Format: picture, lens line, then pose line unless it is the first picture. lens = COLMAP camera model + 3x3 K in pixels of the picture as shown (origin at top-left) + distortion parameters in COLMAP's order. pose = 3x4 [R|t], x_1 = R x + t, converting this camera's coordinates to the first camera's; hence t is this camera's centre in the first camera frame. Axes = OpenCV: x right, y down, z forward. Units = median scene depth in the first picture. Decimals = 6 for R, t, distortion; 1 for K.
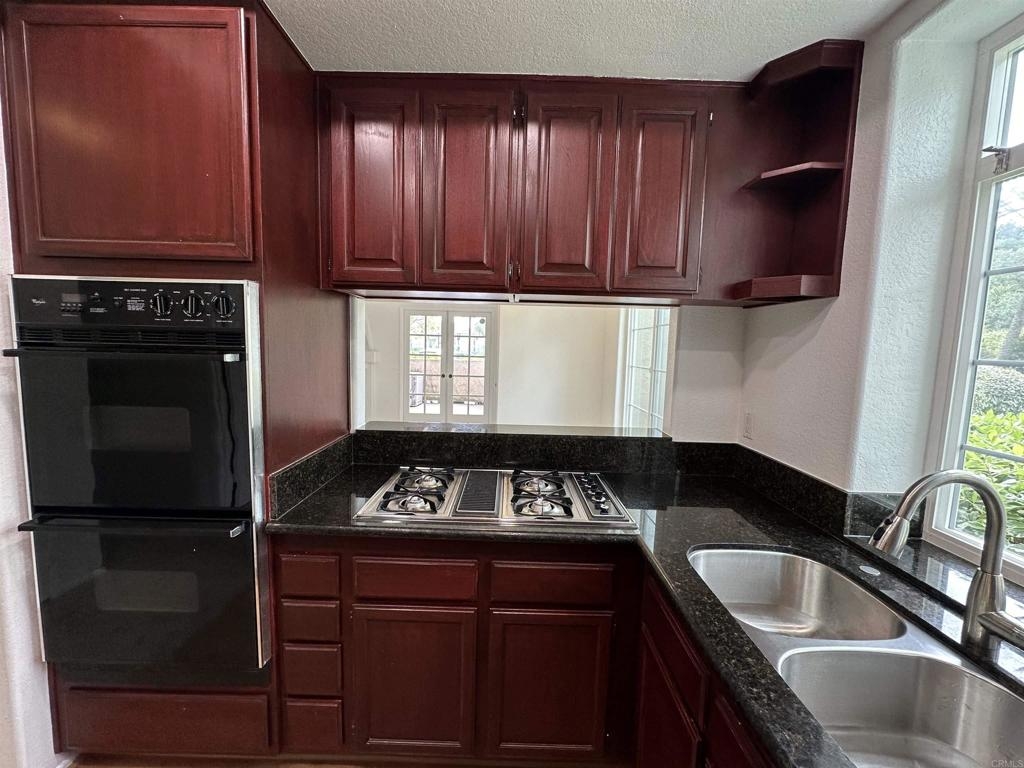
lens RADIAL K [[410.1, 0, 510.3], [0, 410.1, 383.8], [0, 0, 1]] dist [0.001014, -0.000117]
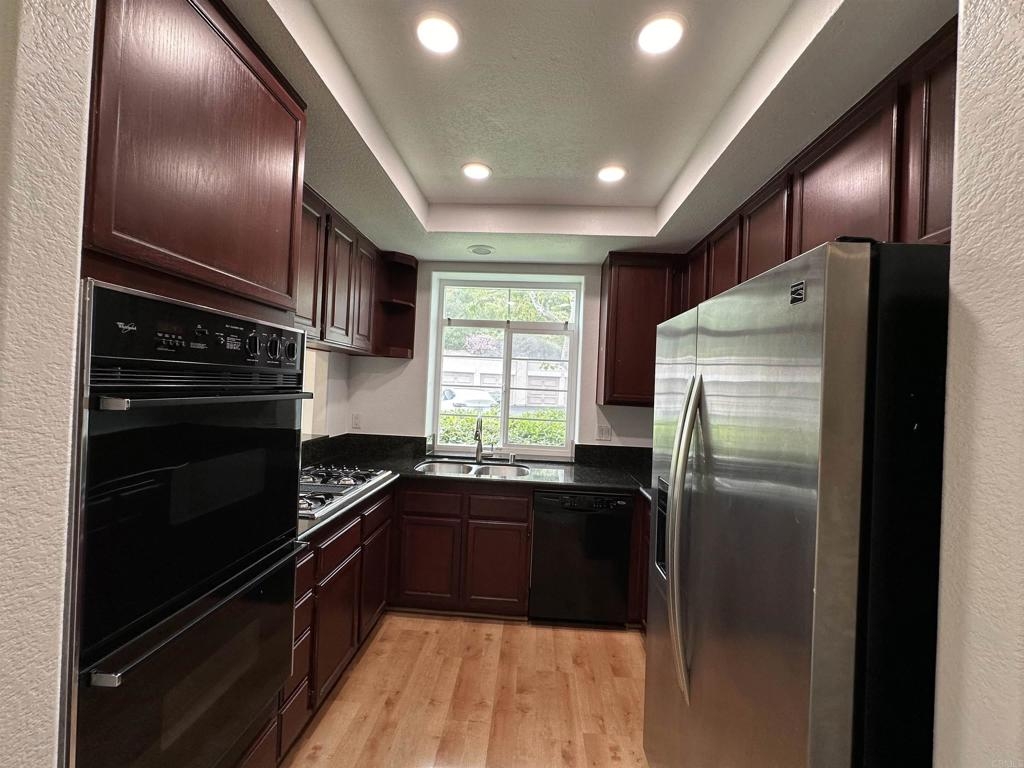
lens RADIAL K [[410.1, 0, 514.2], [0, 410.1, 383.1], [0, 0, 1]] dist [0.001014, -0.000117]
pose [[0.048523, -0.016886, 0.998679, -1.771024], [0.052673, 0.998509, 0.014324, -0.082091], [-0.997432, 0.051909, 0.049340, 0.328473]]
